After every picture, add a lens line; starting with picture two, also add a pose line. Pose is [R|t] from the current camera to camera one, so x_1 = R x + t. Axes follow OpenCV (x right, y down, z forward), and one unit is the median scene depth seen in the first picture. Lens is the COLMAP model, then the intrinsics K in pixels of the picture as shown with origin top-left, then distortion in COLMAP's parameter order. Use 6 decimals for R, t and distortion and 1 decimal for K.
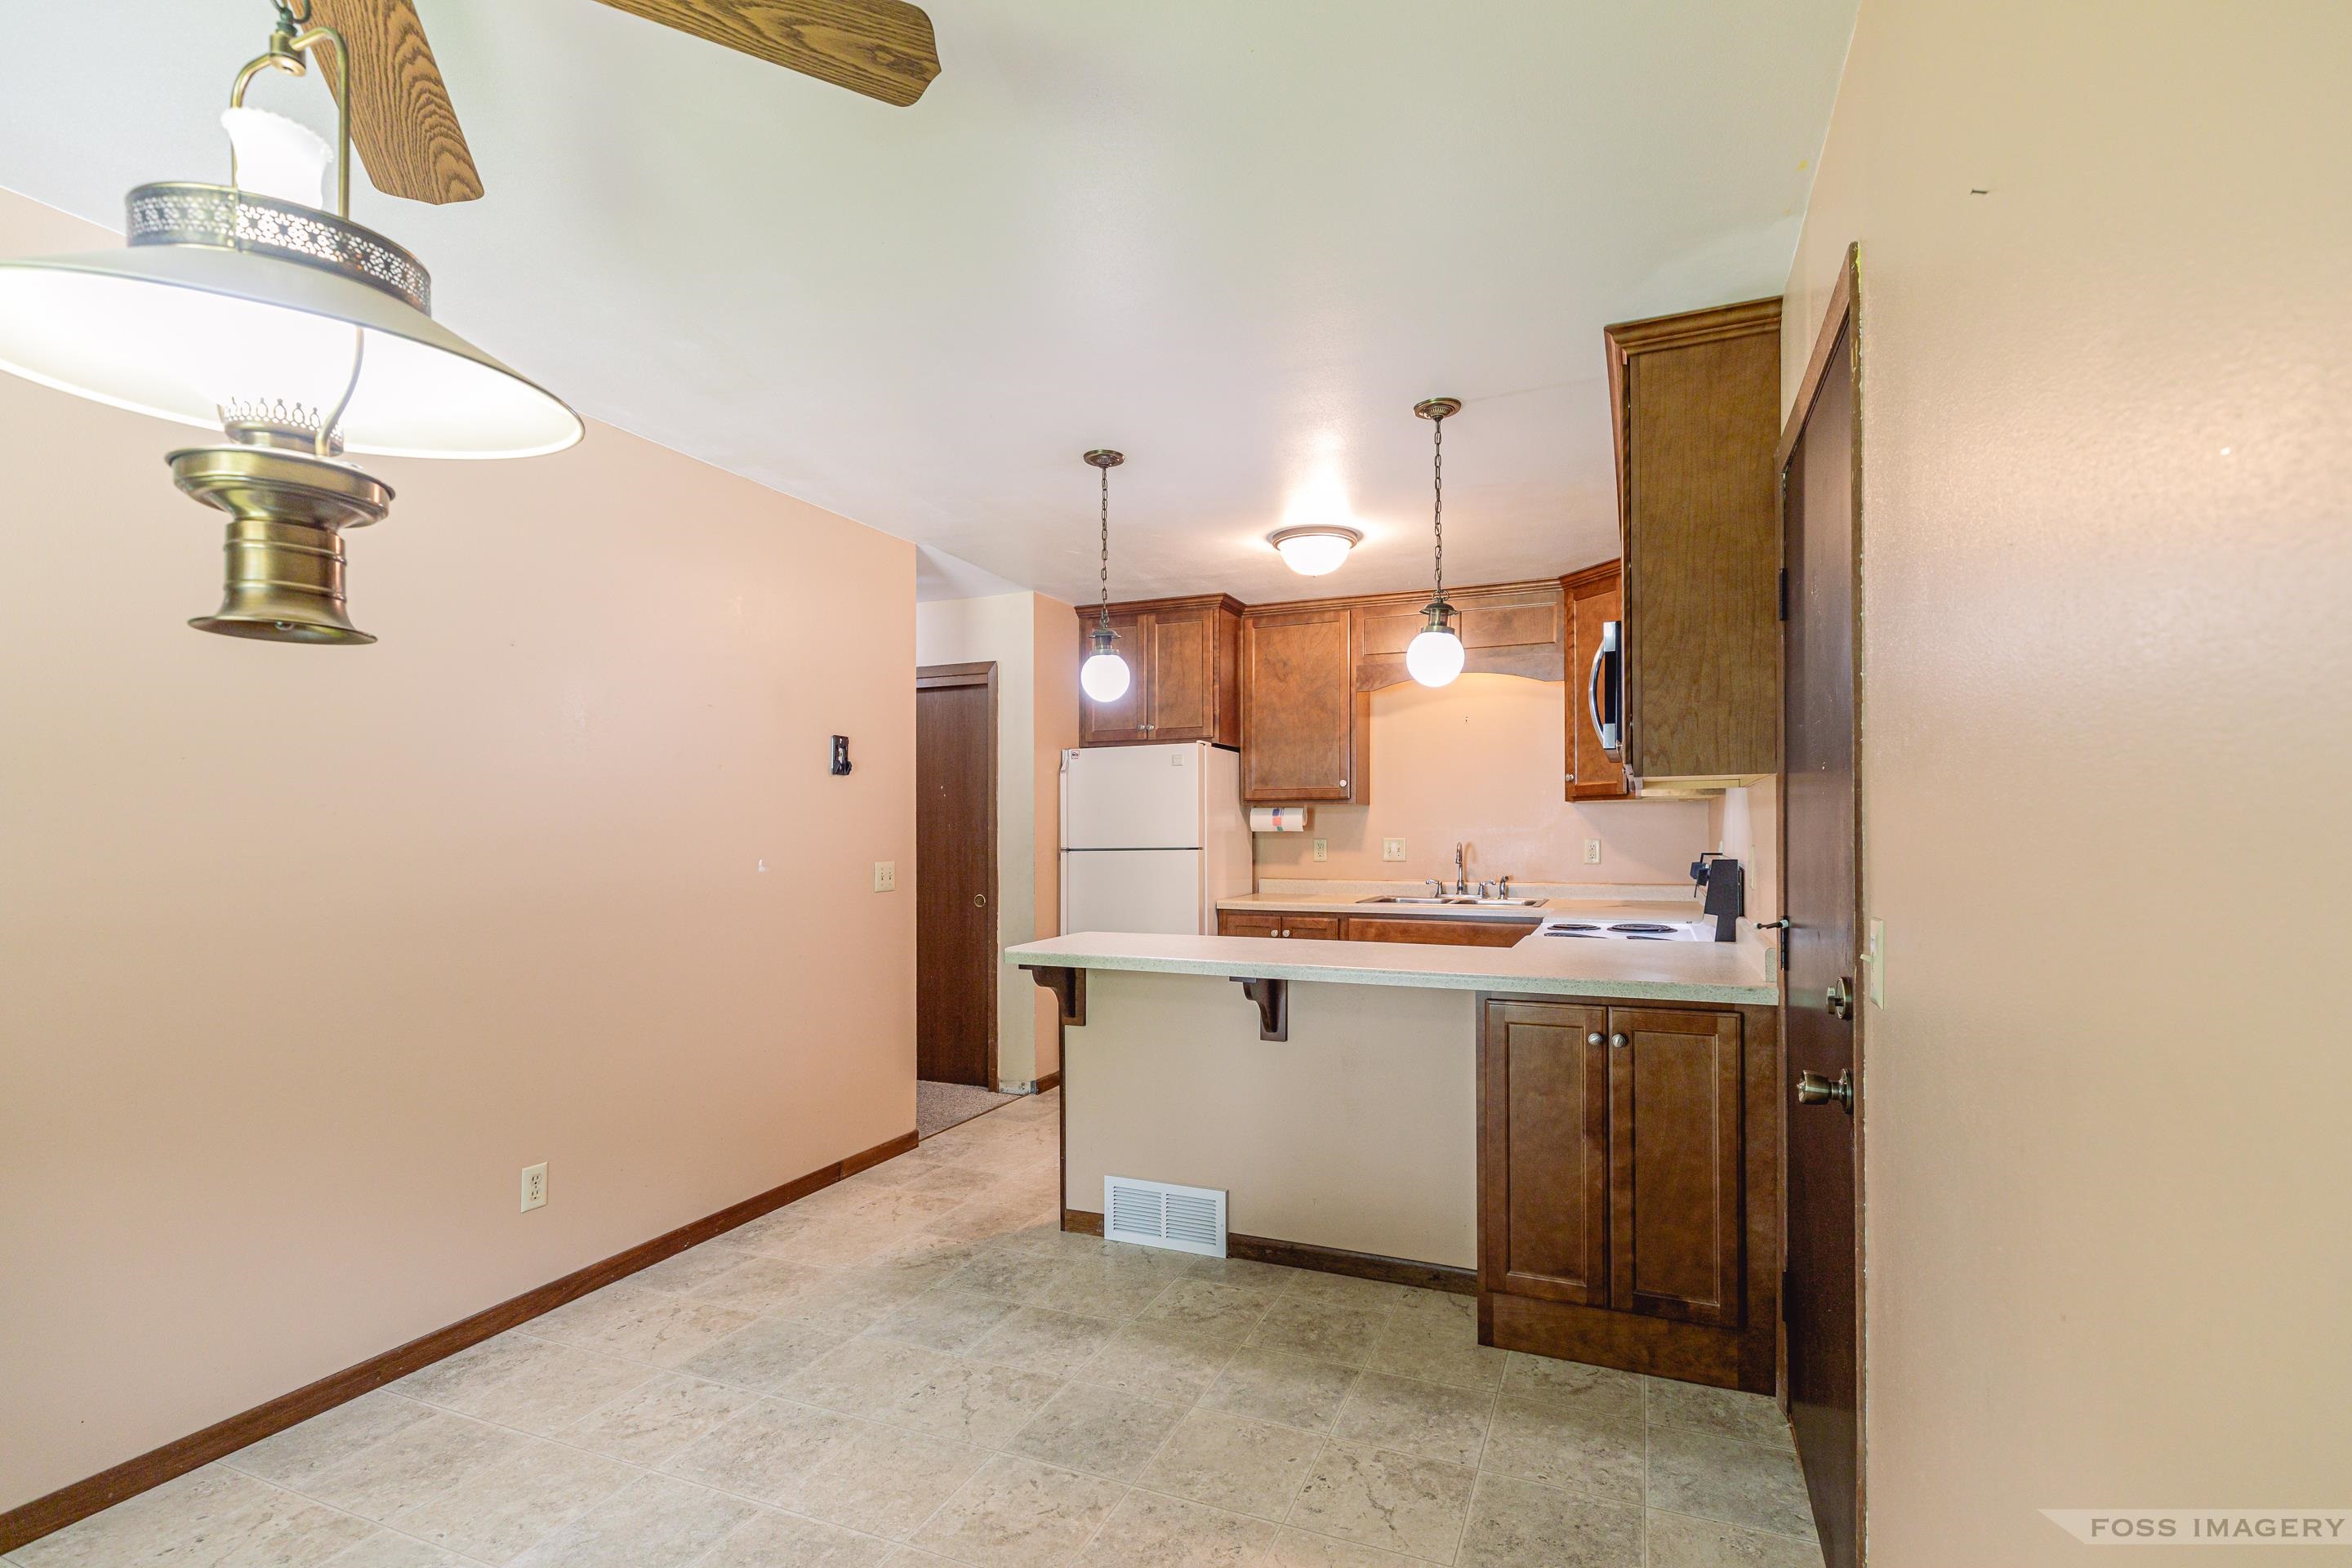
lens RADIAL K [[1062.1, 0, 1166.1], [0, 1062.1, 827.3], [0, 0, 1]] dist [0.000639, 0.000060]
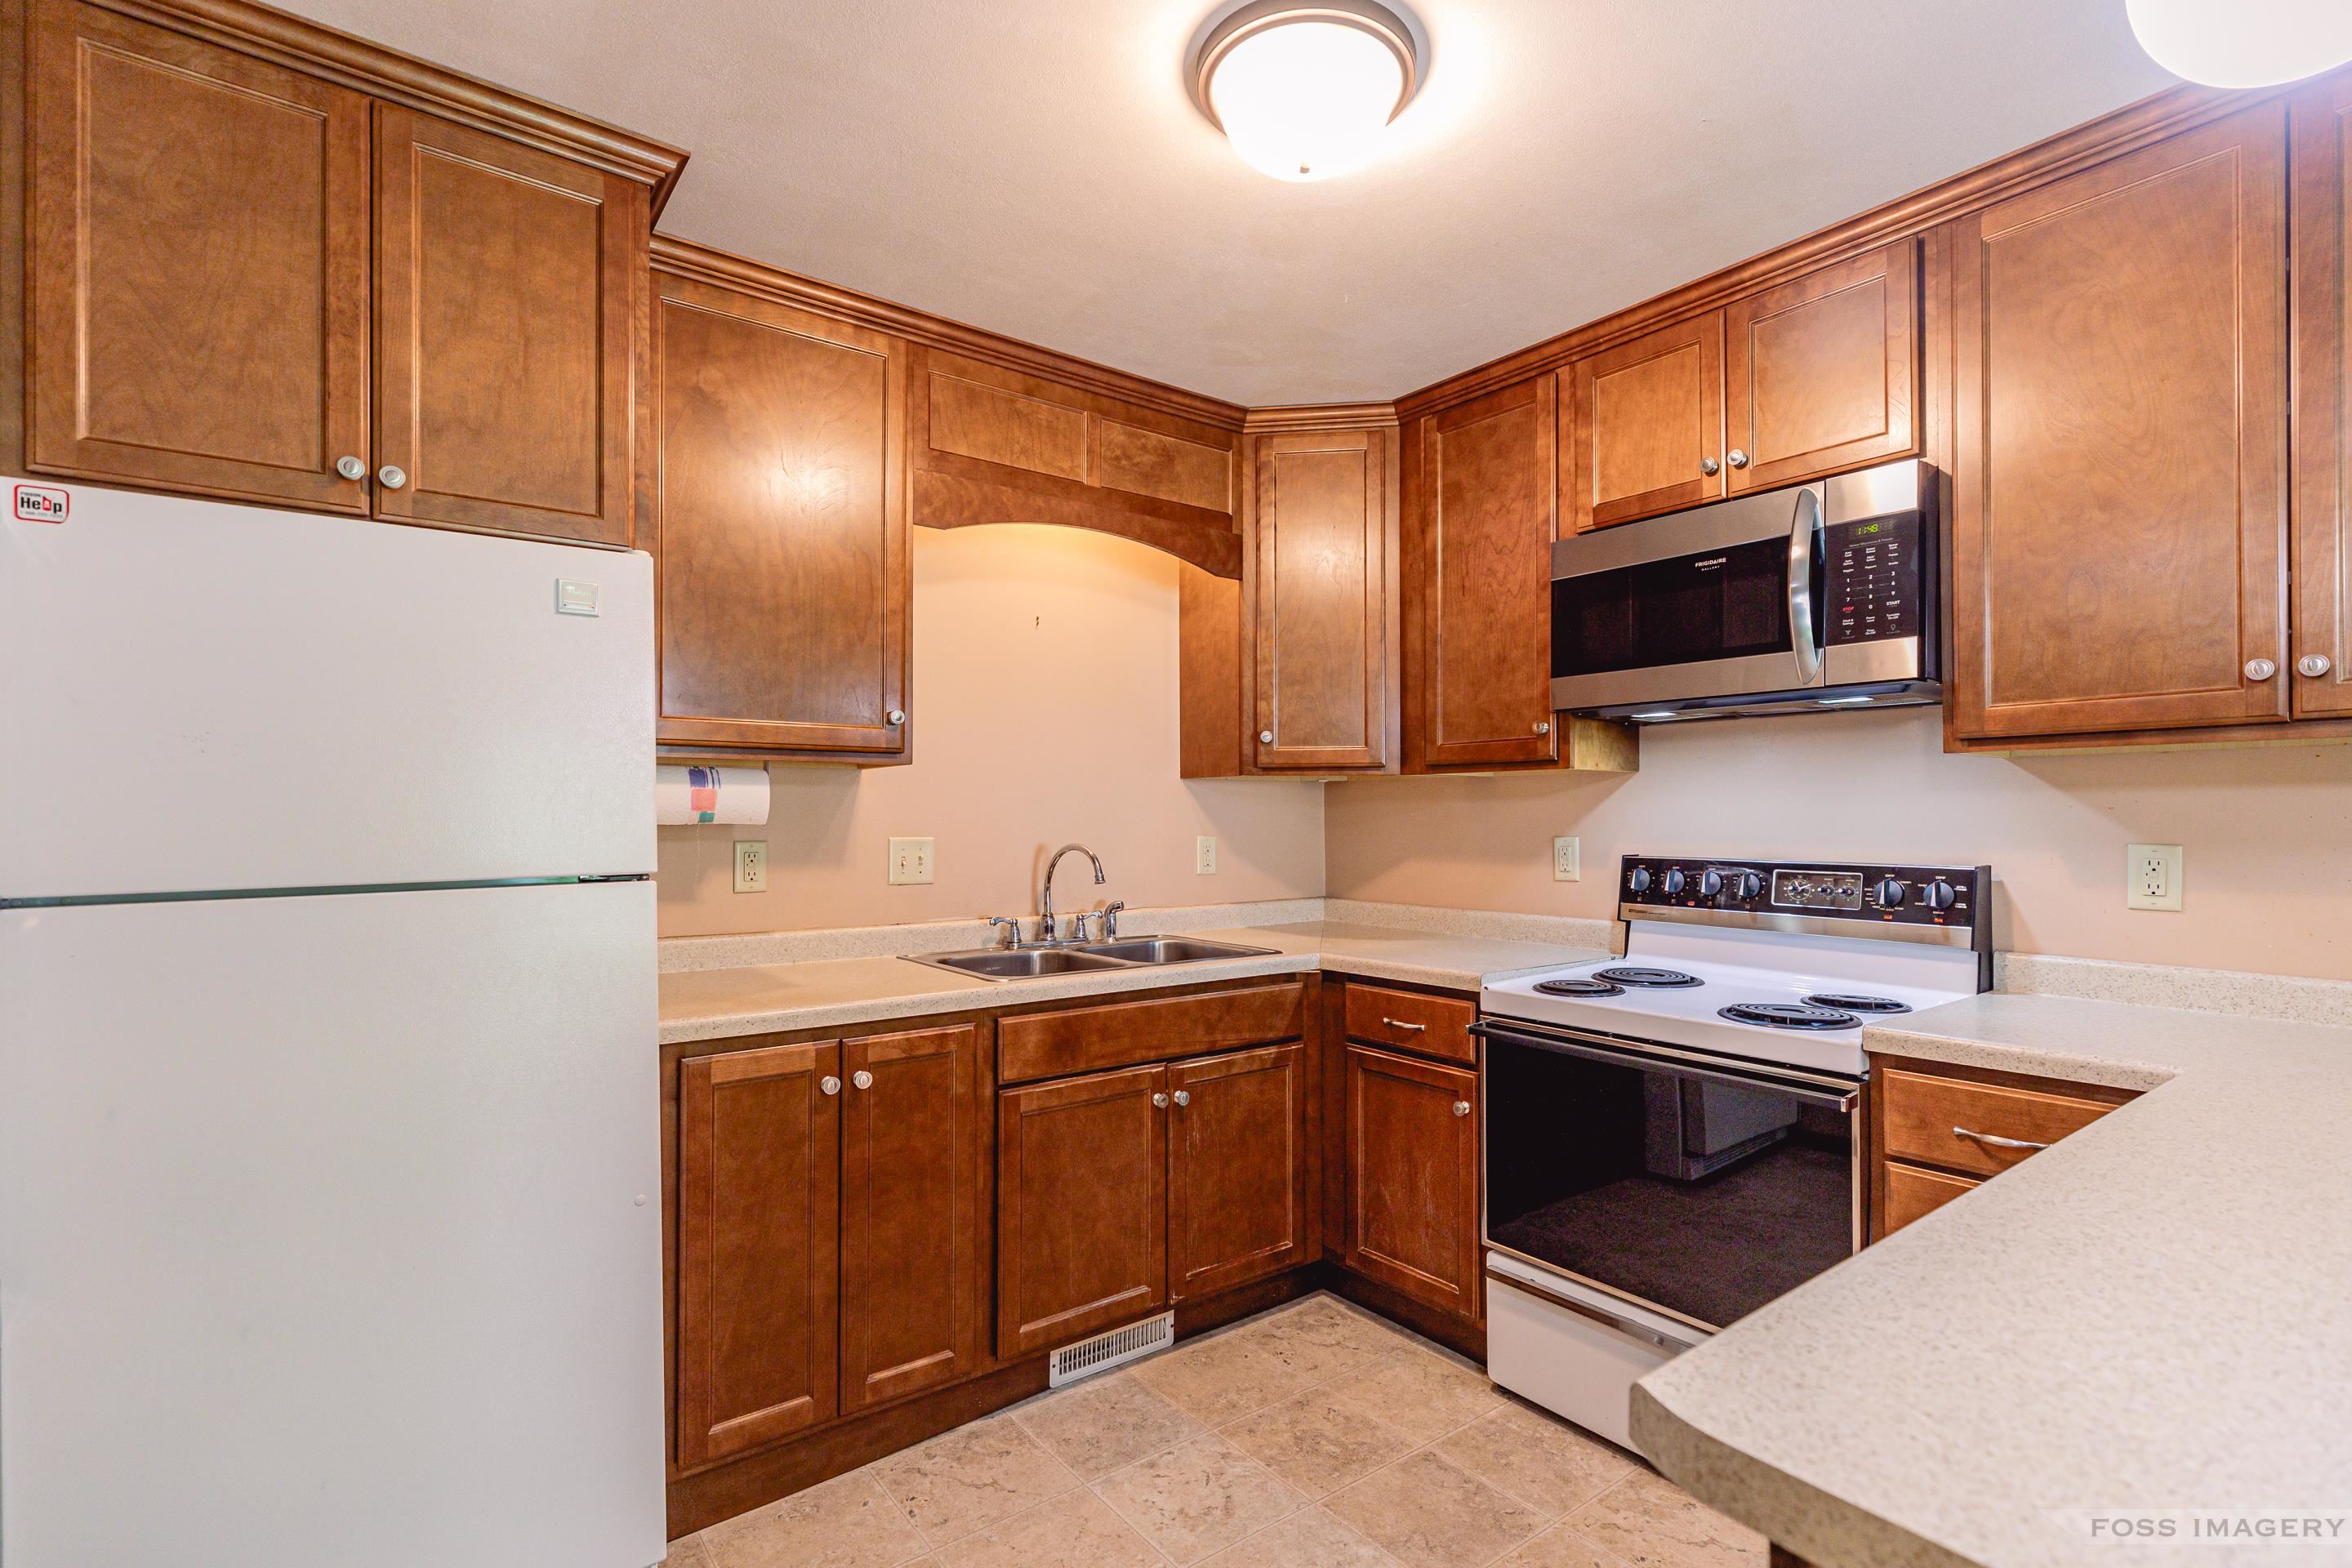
lens RADIAL K [[1098.2, 0, 1186.2], [0, 1098.2, 813.9], [0, 0, 1]] dist [0.000950, 0.000770]
pose [[0.470909, 0.007080, 0.882153, -0.197342], [-0.003120, 0.999975, -0.006360, 0.002038], [-0.882176, 0.000243, 0.470920, 0.709450]]
